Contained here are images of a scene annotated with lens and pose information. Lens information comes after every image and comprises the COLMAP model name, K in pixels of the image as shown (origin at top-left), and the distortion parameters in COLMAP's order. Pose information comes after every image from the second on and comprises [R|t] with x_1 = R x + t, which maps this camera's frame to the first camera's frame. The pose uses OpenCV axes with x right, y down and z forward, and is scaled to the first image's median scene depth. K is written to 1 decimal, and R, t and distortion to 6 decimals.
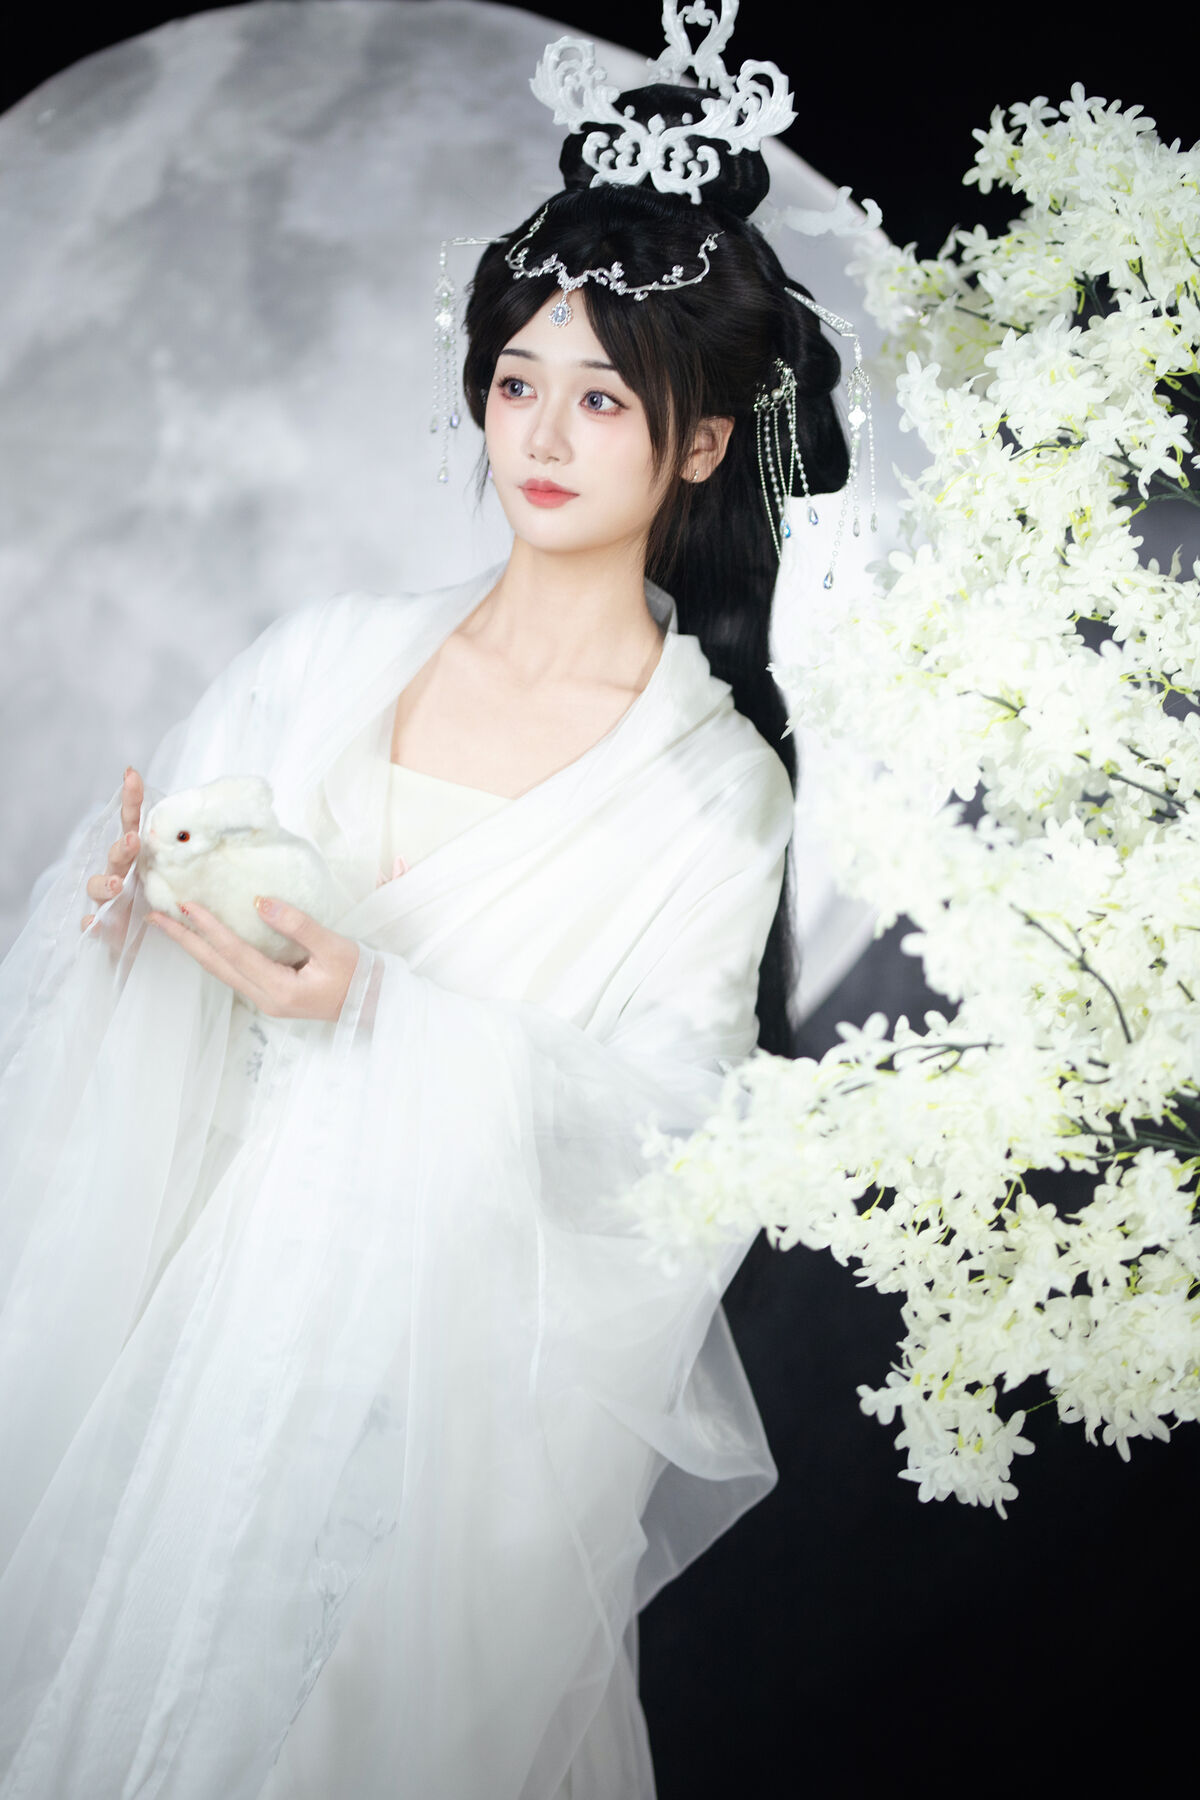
lens RADIAL K [[4376.0, 0, 597.6], [0, 4376.0, 864.0], [0, 0, 1]] dist [0.067348, -1.165123]
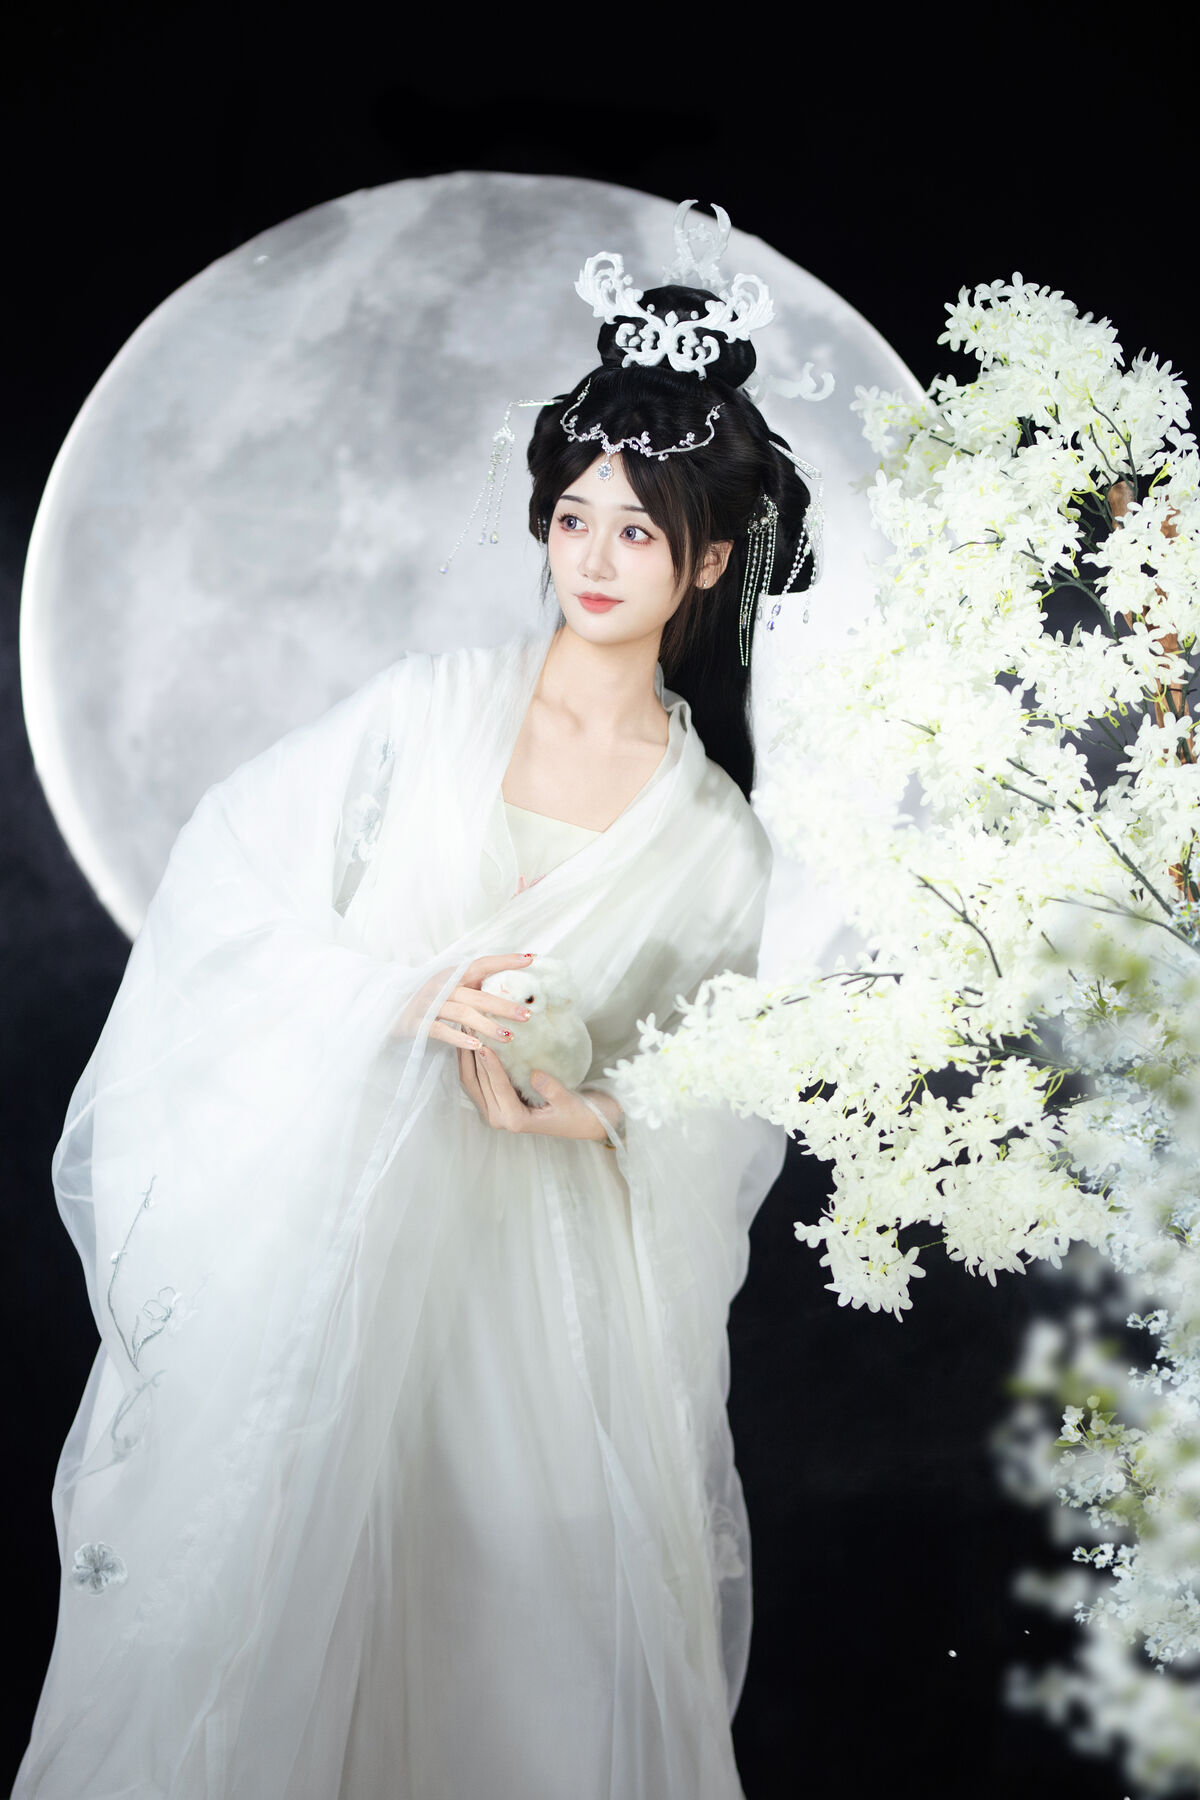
lens RADIAL K [[4376.0, 0, 597.6], [0, 4376.0, 864.0], [0, 0, 1]] dist [0.067348, -1.165123]
pose [[0.997848, 0.037767, -0.053608, 0.062588], [-0.038880, 0.999046, -0.019875, 0.034370], [0.052807, 0.021916, 0.998364, -0.346999]]
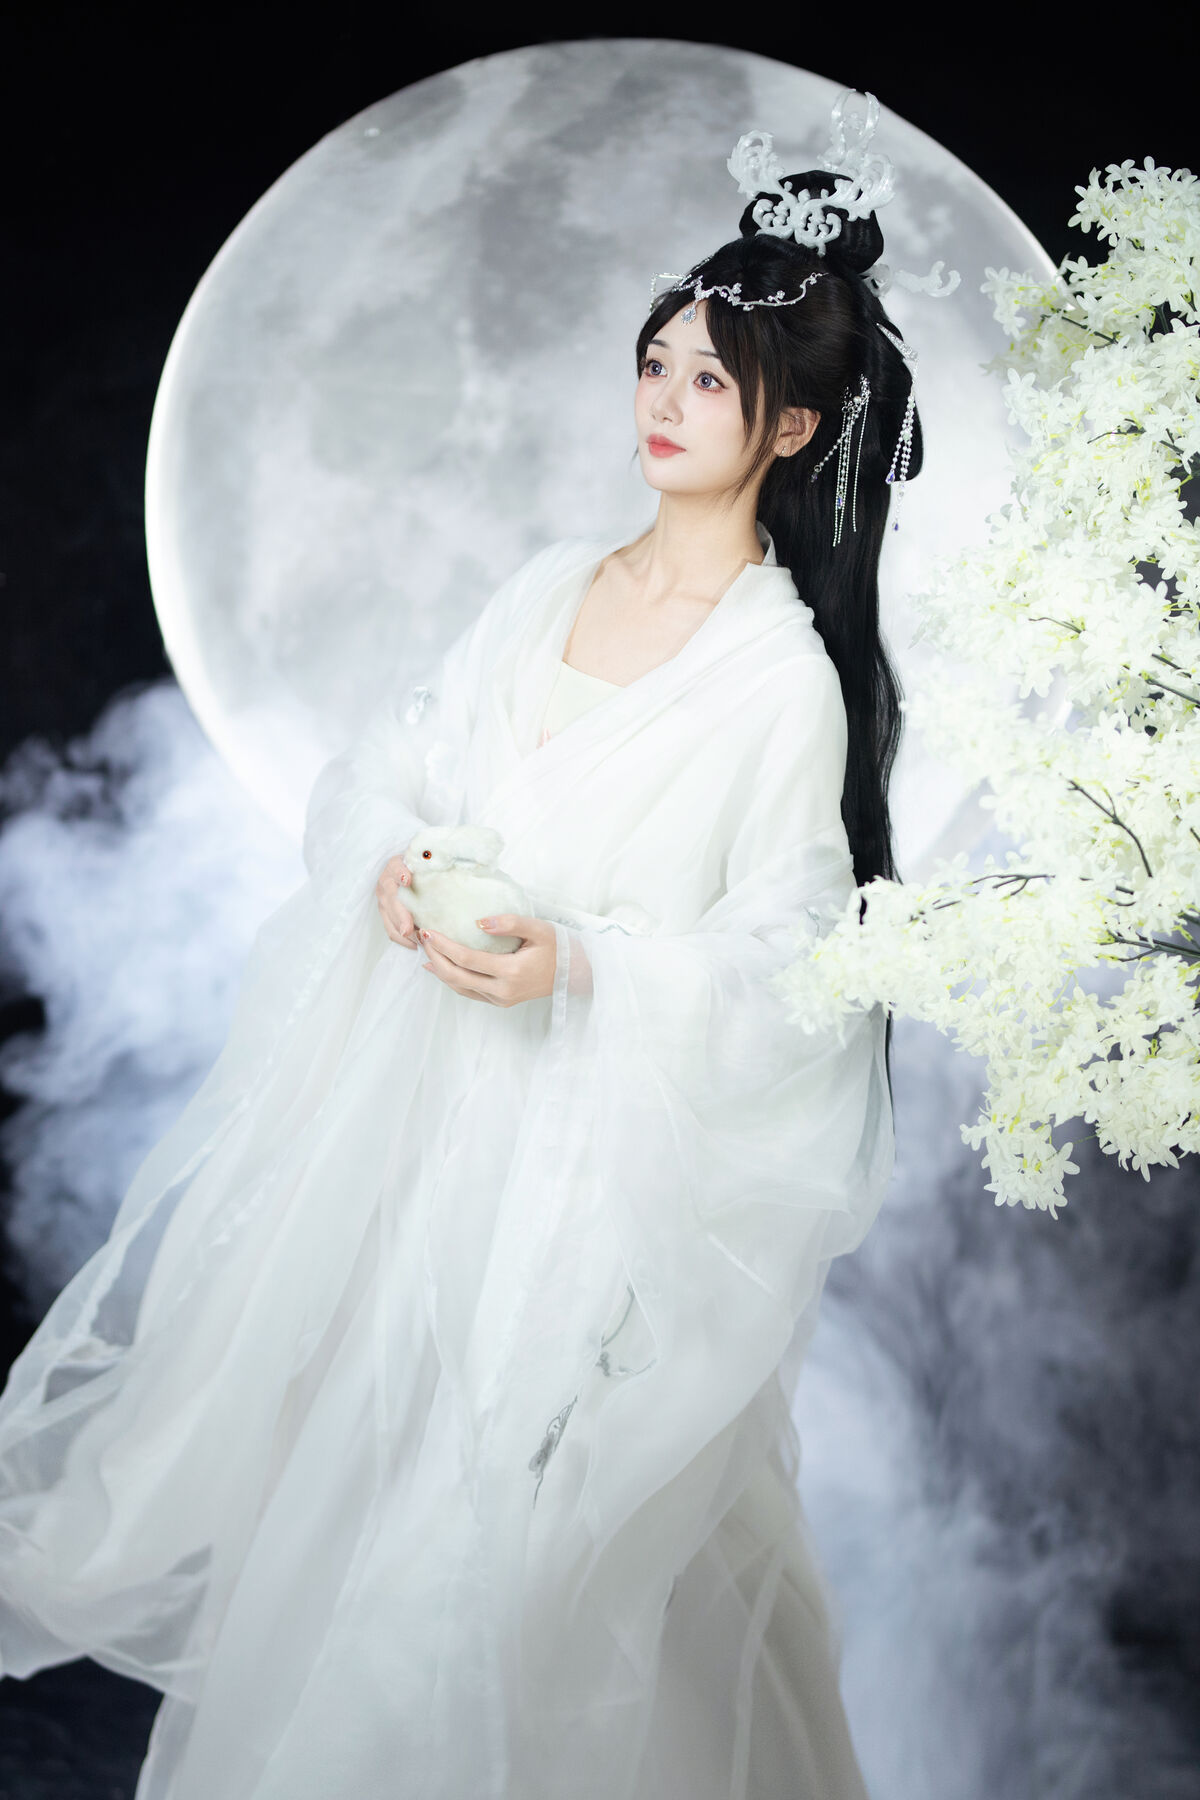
lens RADIAL K [[4376.0, 0, 597.6], [0, 4376.0, 864.0], [0, 0, 1]] dist [0.067348, -1.165123]
pose [[0.997447, 0.019018, -0.068834, 0.039444], [-0.016599, 0.999230, 0.035541, -0.008583], [0.069457, -0.034308, 0.996995, -0.356790]]
